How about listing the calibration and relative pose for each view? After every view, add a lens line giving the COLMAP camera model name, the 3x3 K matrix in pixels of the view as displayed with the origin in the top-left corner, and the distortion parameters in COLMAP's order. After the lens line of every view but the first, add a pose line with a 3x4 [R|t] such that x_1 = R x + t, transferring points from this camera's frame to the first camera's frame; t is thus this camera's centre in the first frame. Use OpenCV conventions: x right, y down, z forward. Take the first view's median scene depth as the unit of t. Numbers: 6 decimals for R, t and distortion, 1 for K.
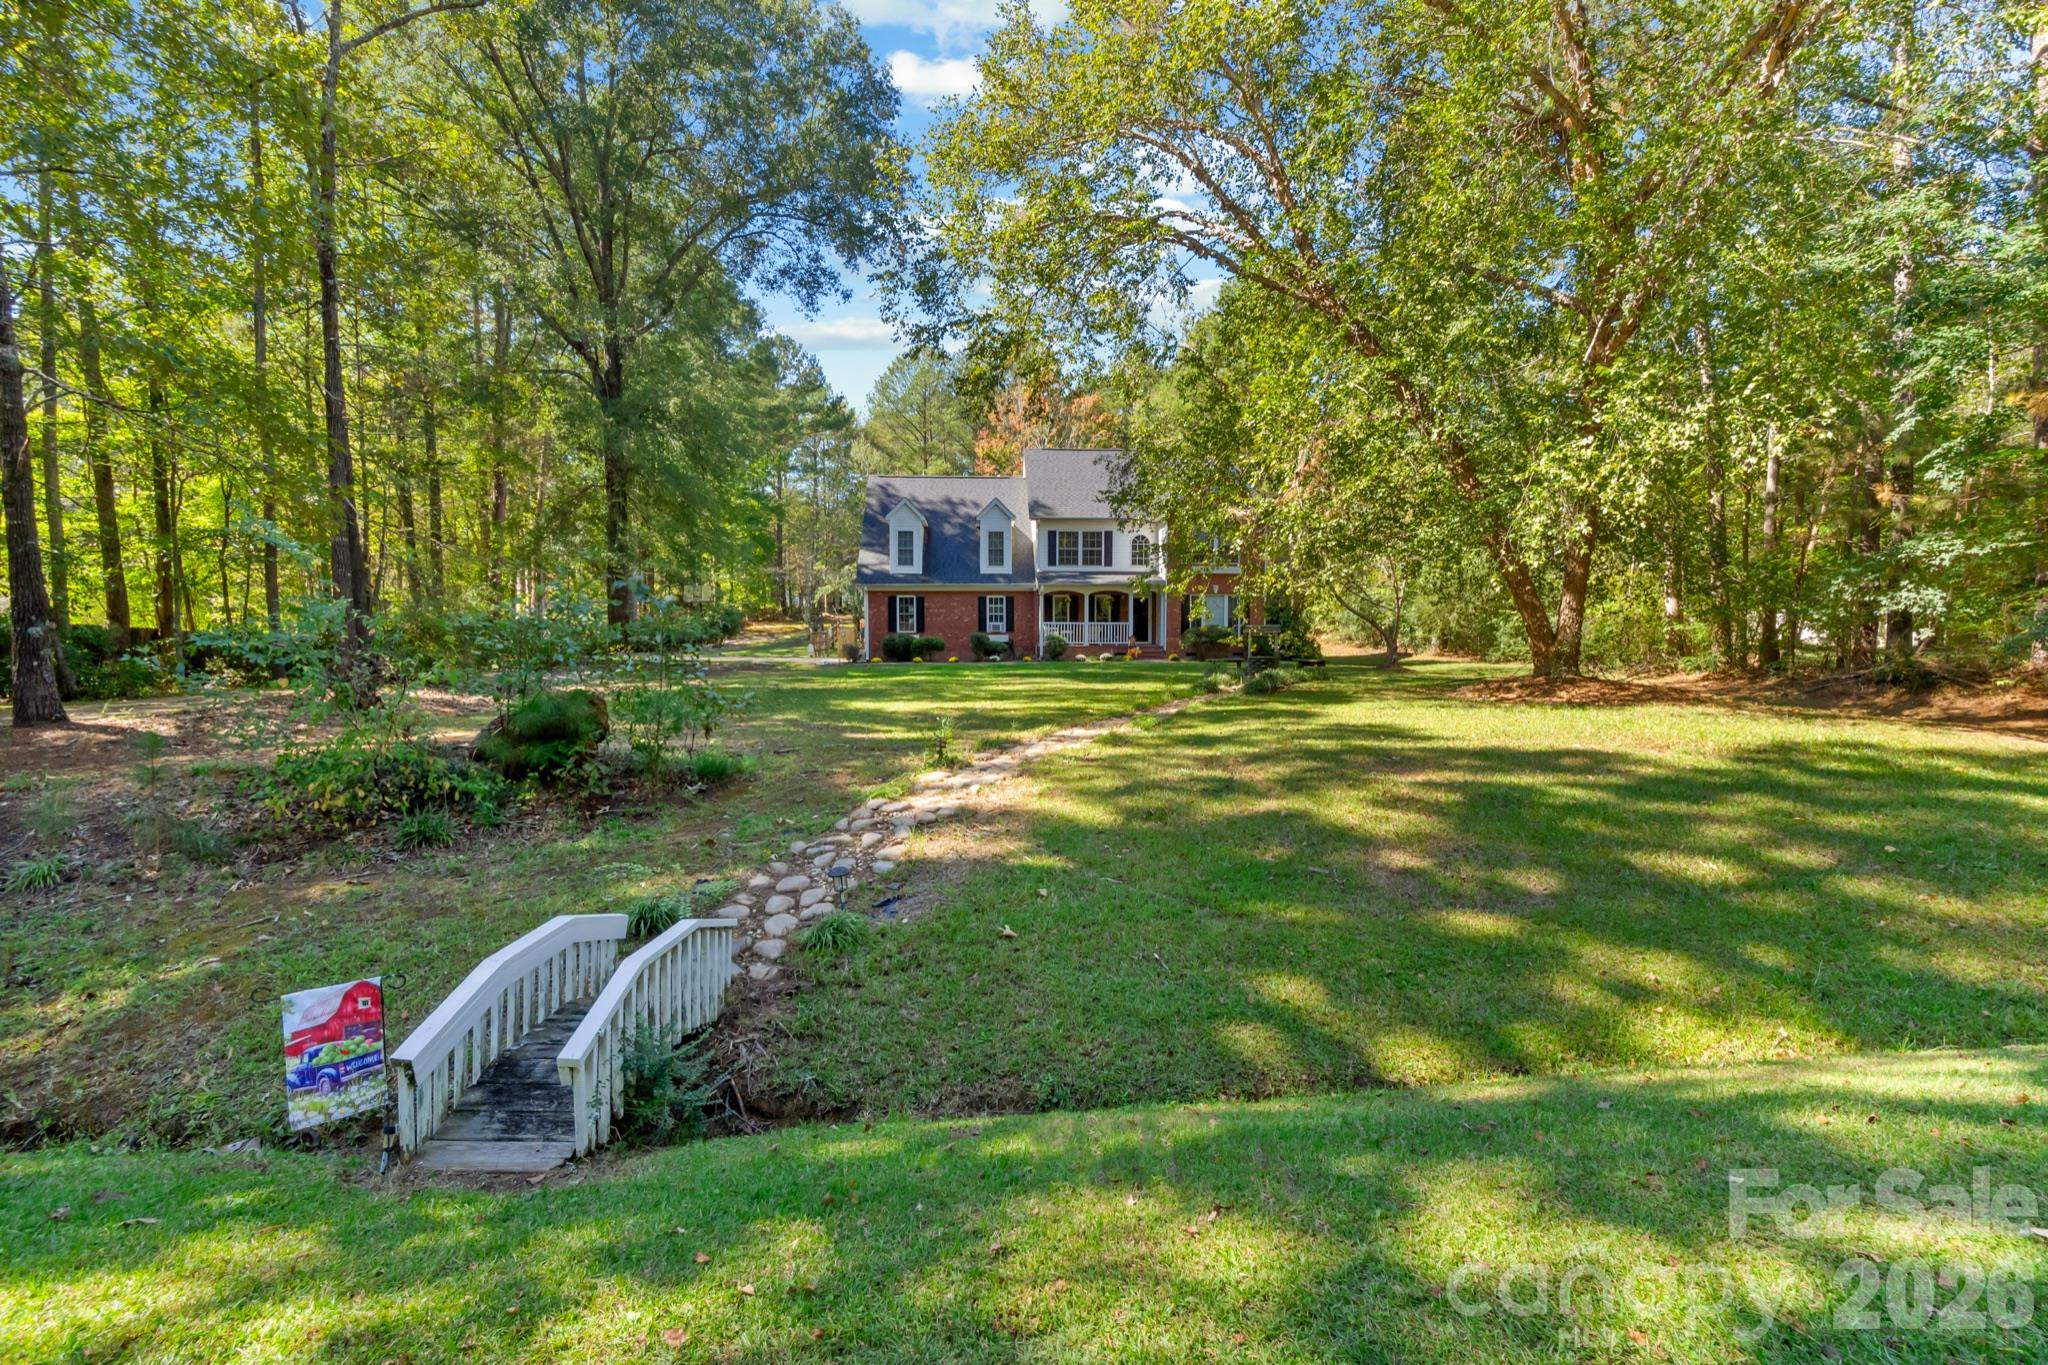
lens RADIAL K [[939.7, 0, 1024.0], [0, 939.7, 682.5], [0, 0, 1]] dist [-0.000198, -0.000016]
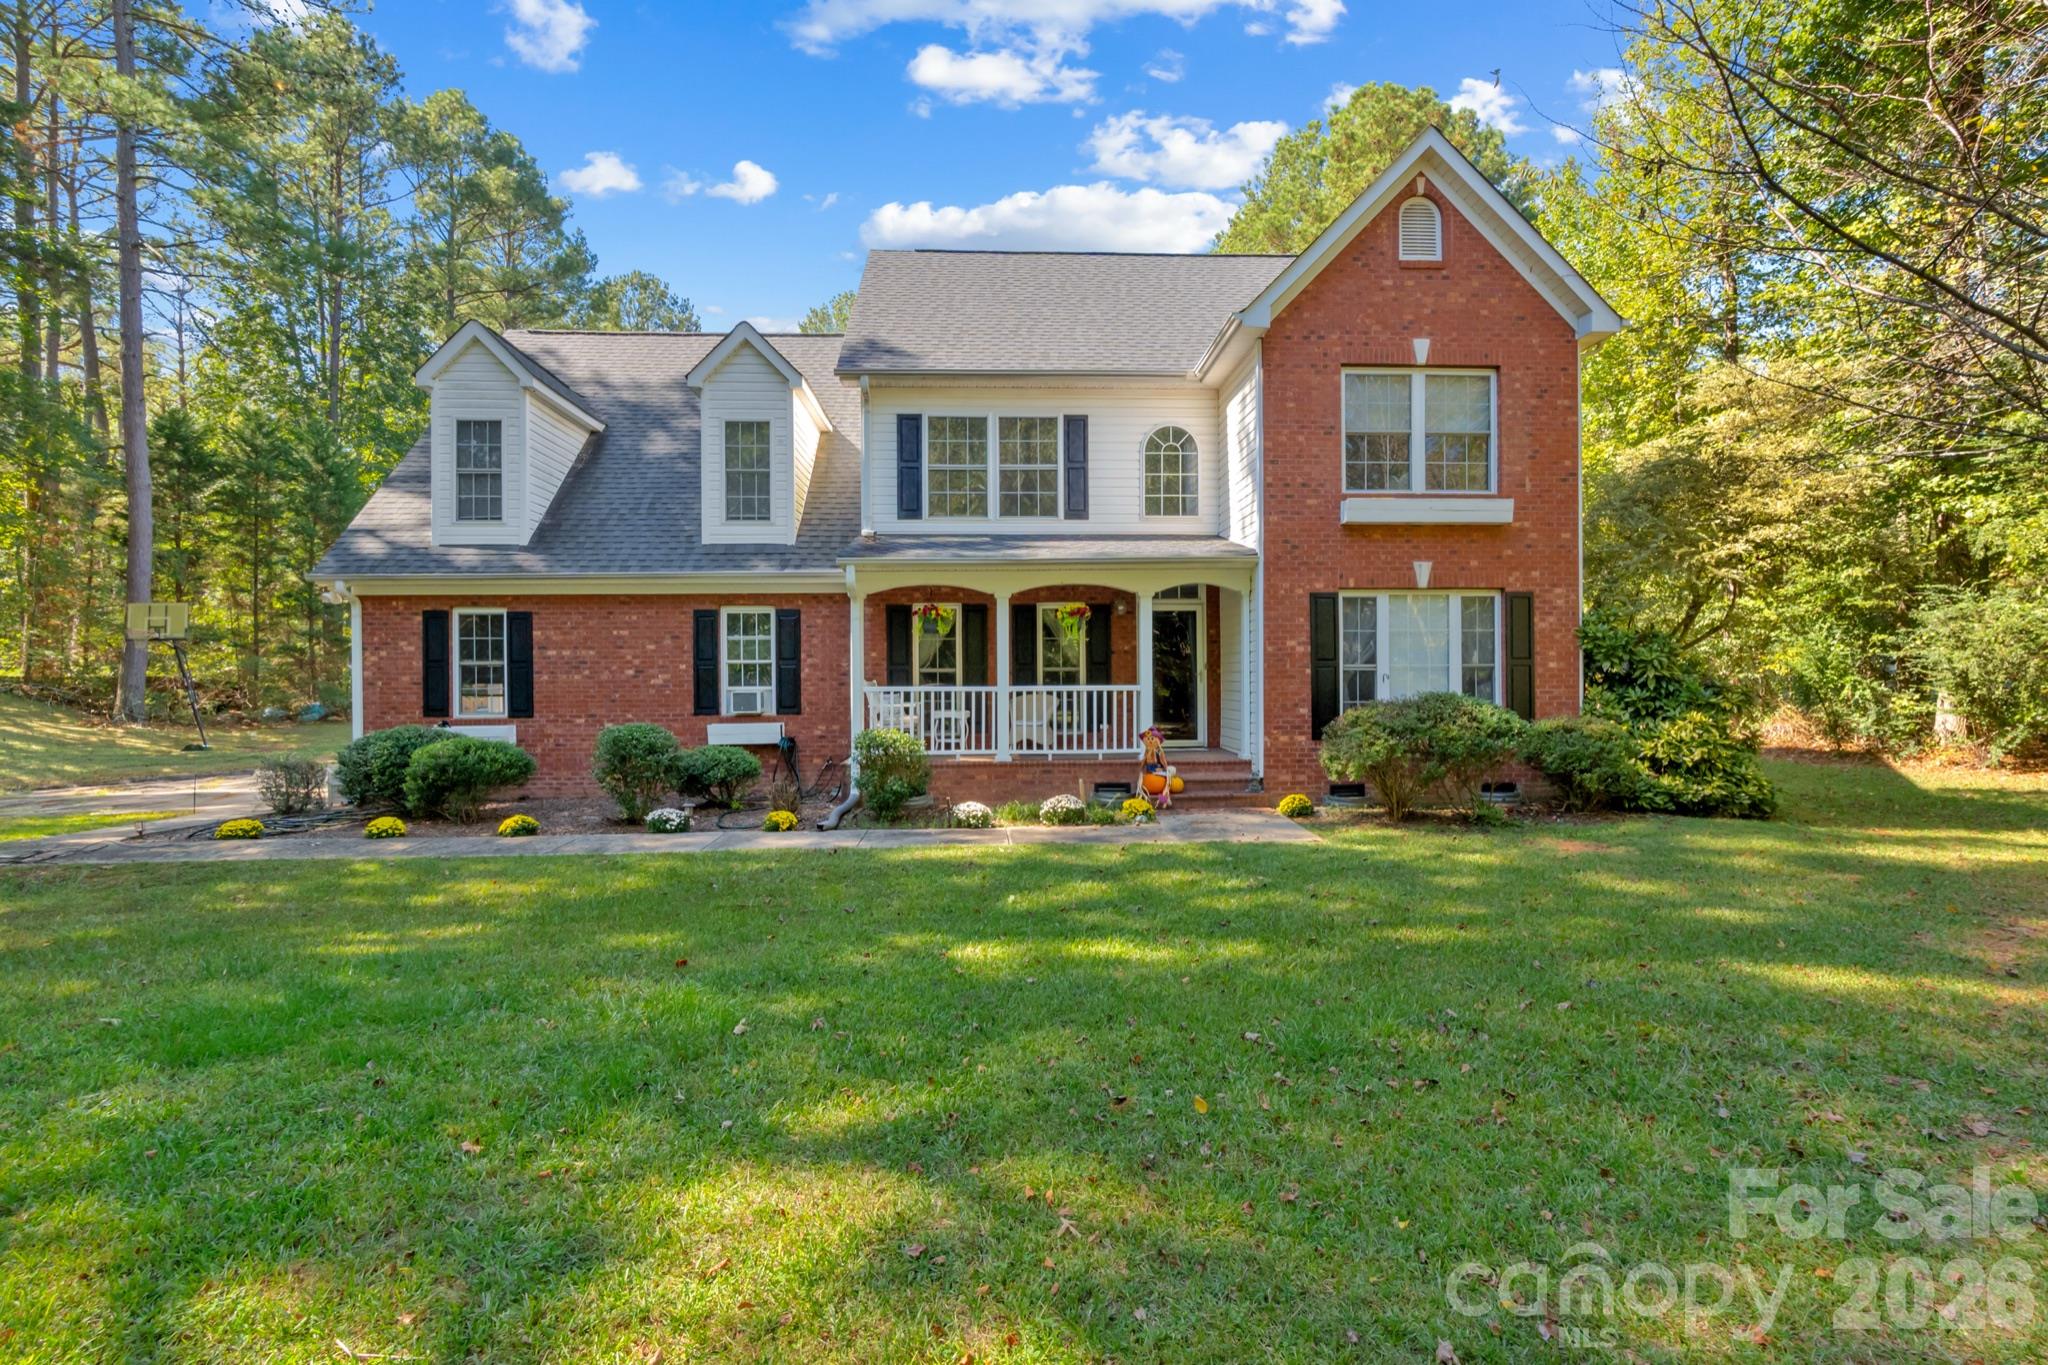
lens RADIAL K [[939.7, 0, 1024.0], [0, 939.7, 682.5], [0, 0, 1]] dist [-0.000198, -0.000016]
pose [[0.999975, -0.006677, 0.002346, 0.069860], [0.006792, 0.998571, -0.053004, -0.047124], [-0.001989, 0.053018, 0.998592, 0.667386]]
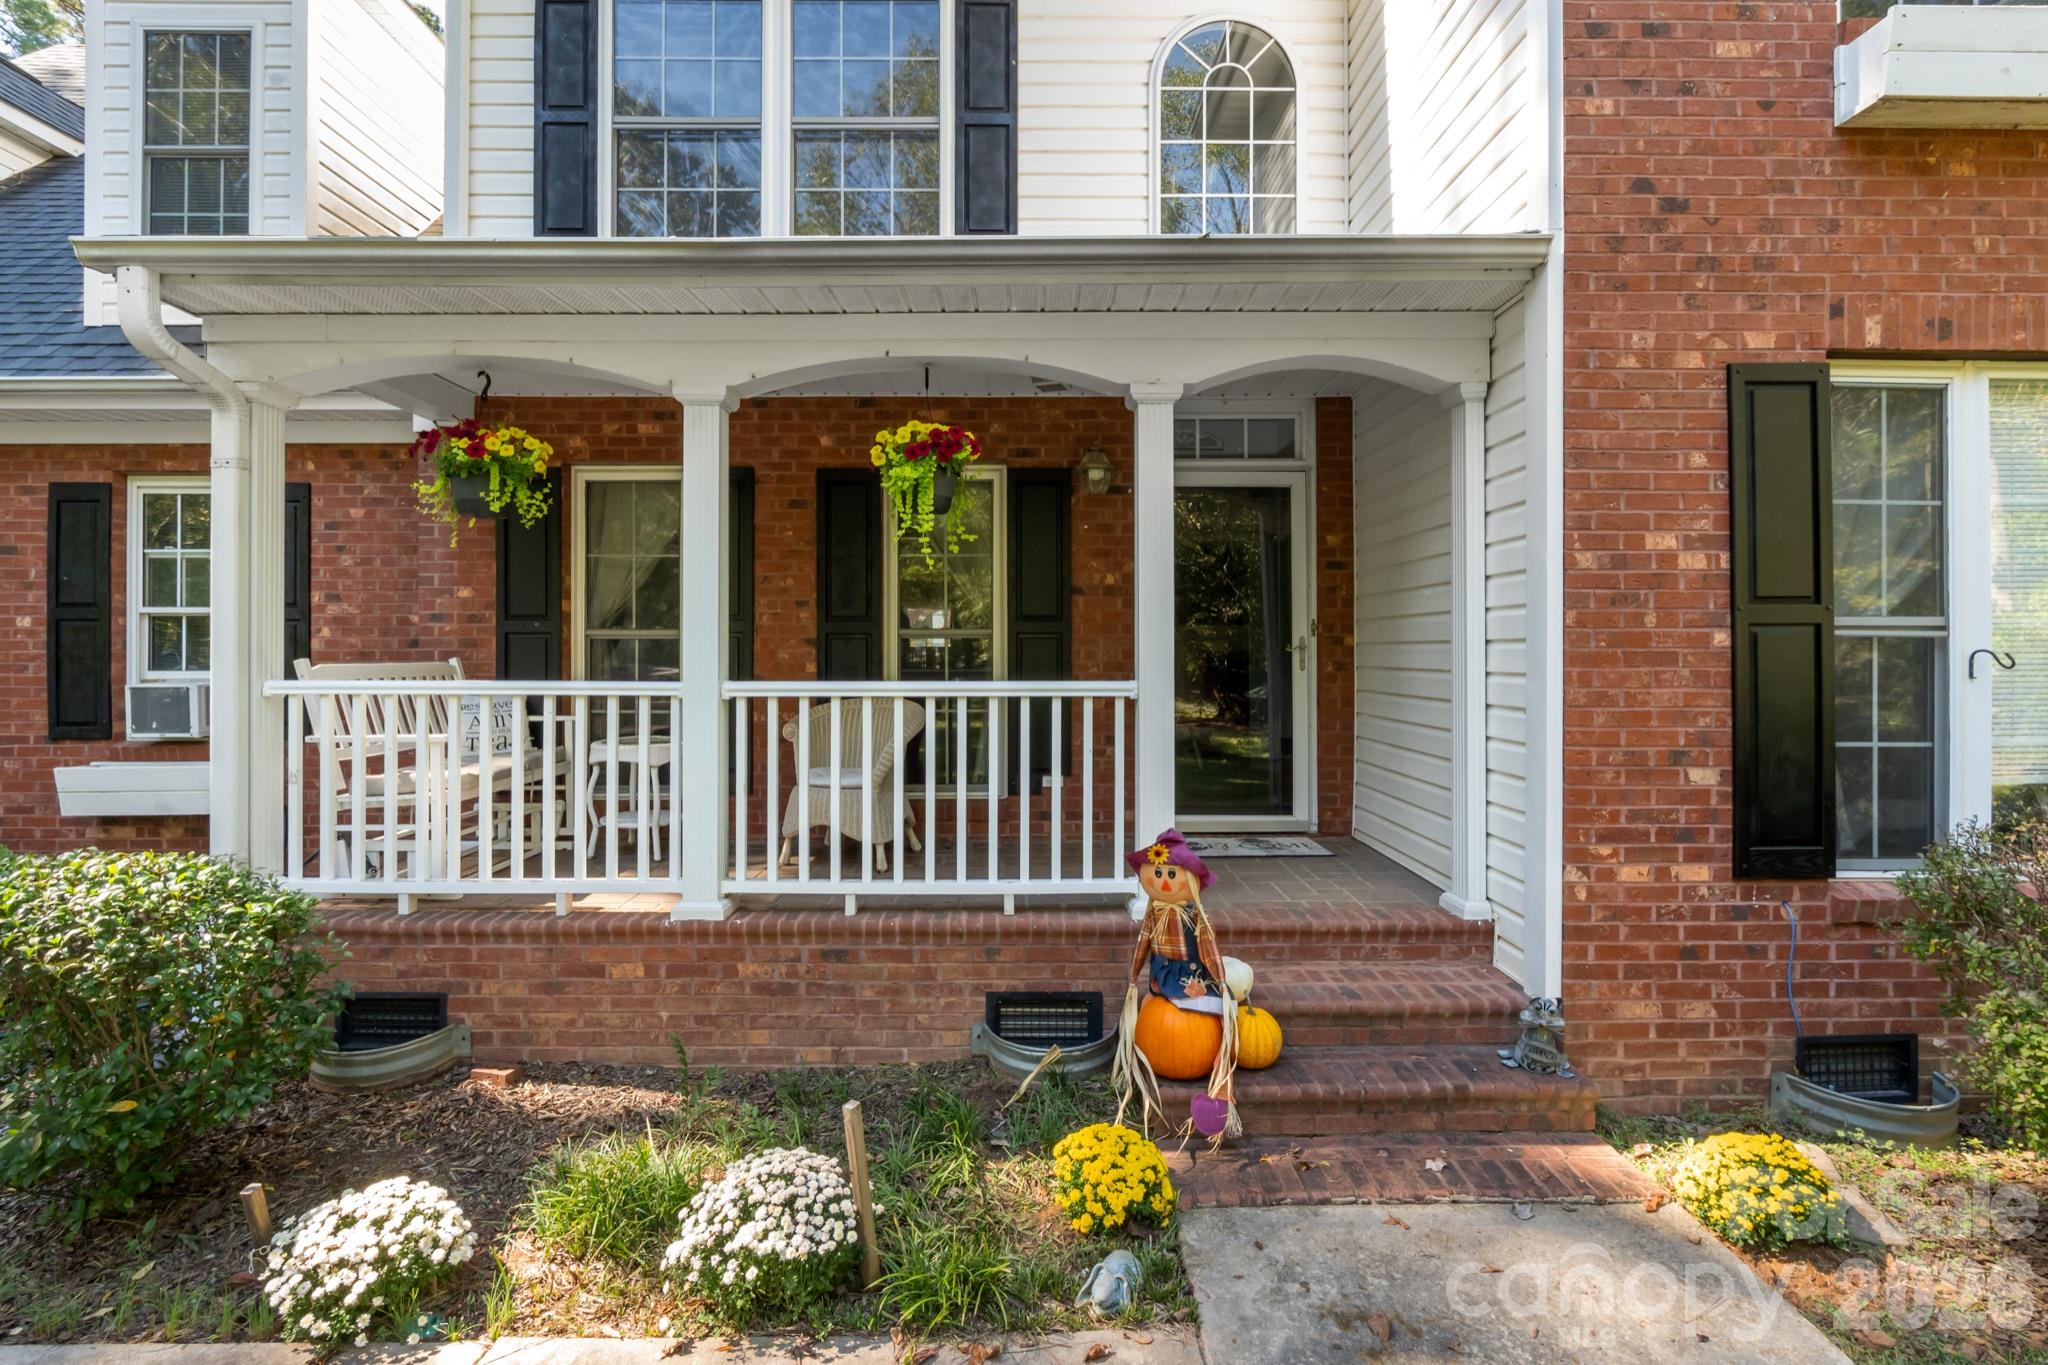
lens RADIAL K [[938.5, 0, 1019.1], [0, 938.5, 647.6], [0, 0, 1]] dist [-0.000896, -0.000086]
pose [[0.999383, -0.000113, -0.035136, 0.099571], [-0.002151, 0.997922, -0.064402, -0.059262], [0.035071, 0.064437, 0.997305, 0.874170]]
